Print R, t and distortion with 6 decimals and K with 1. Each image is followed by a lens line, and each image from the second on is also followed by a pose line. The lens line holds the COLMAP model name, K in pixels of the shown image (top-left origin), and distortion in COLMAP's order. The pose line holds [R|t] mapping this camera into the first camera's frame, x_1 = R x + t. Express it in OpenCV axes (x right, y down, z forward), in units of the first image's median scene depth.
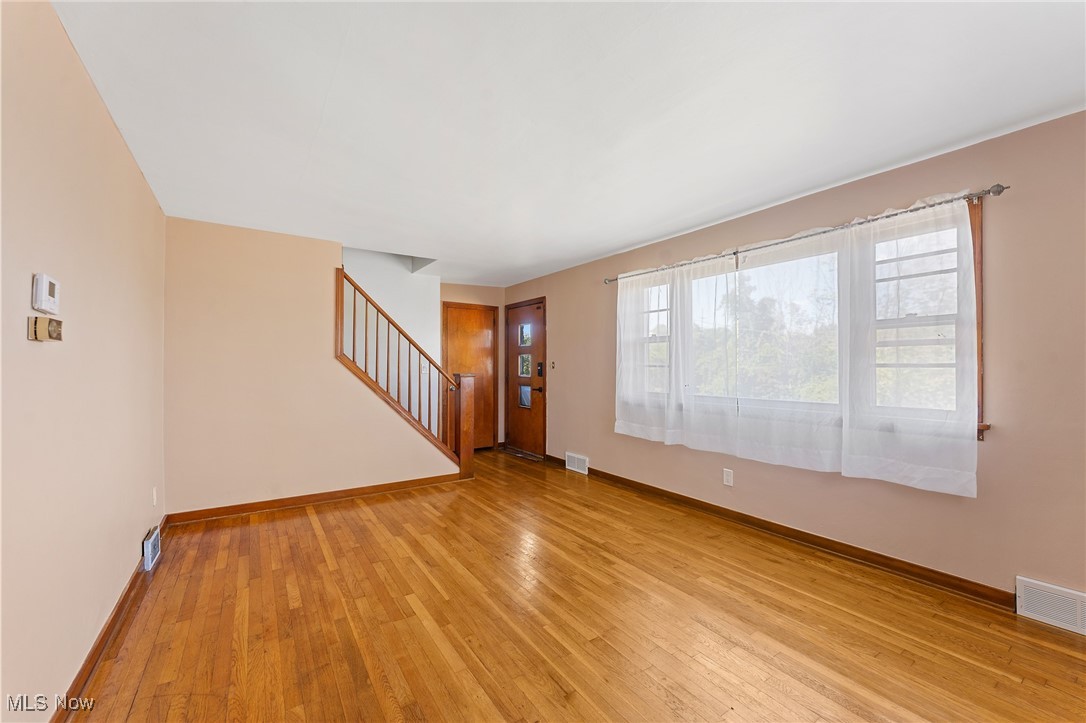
lens RADIAL K [[446.8, 0, 542.3], [0, 446.8, 364.1], [0, 0, 1]] dist [-0.002386, -0.000411]
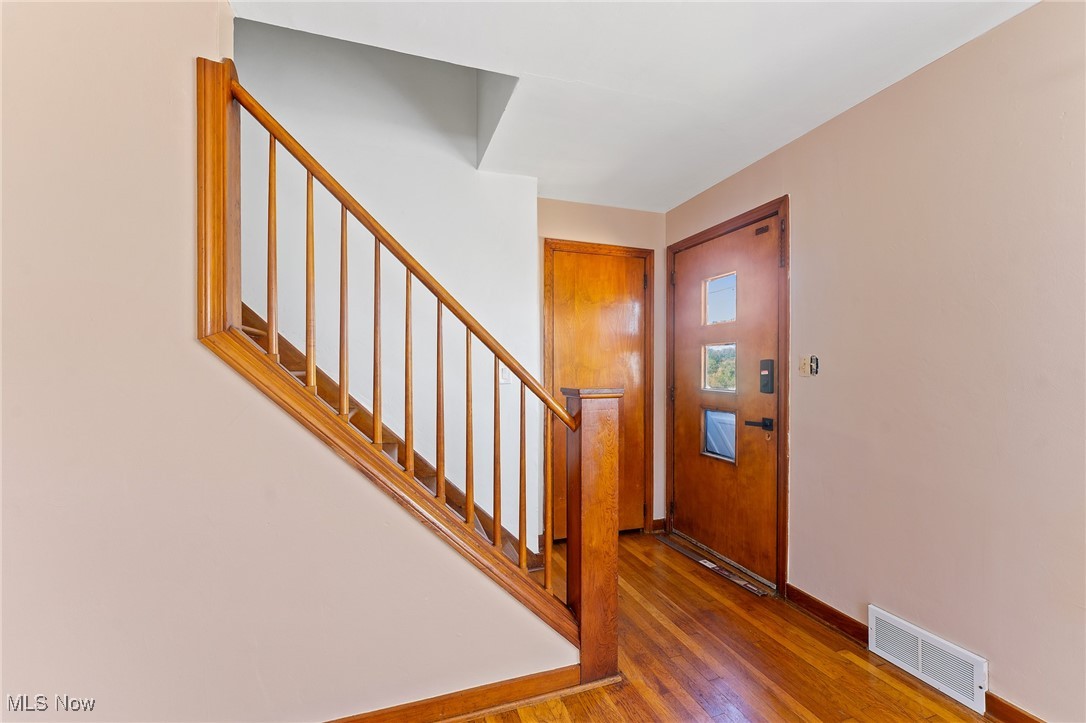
lens RADIAL K [[446.8, 0, 542.3], [0, 446.8, 364.1], [0, 0, 1]] dist [-0.002386, -0.000411]
pose [[0.967170, -0.004737, -0.254085, -0.103599], [0.002204, 0.999945, -0.010253, 0.004440], [0.254119, 0.009356, 0.967128, 0.545142]]
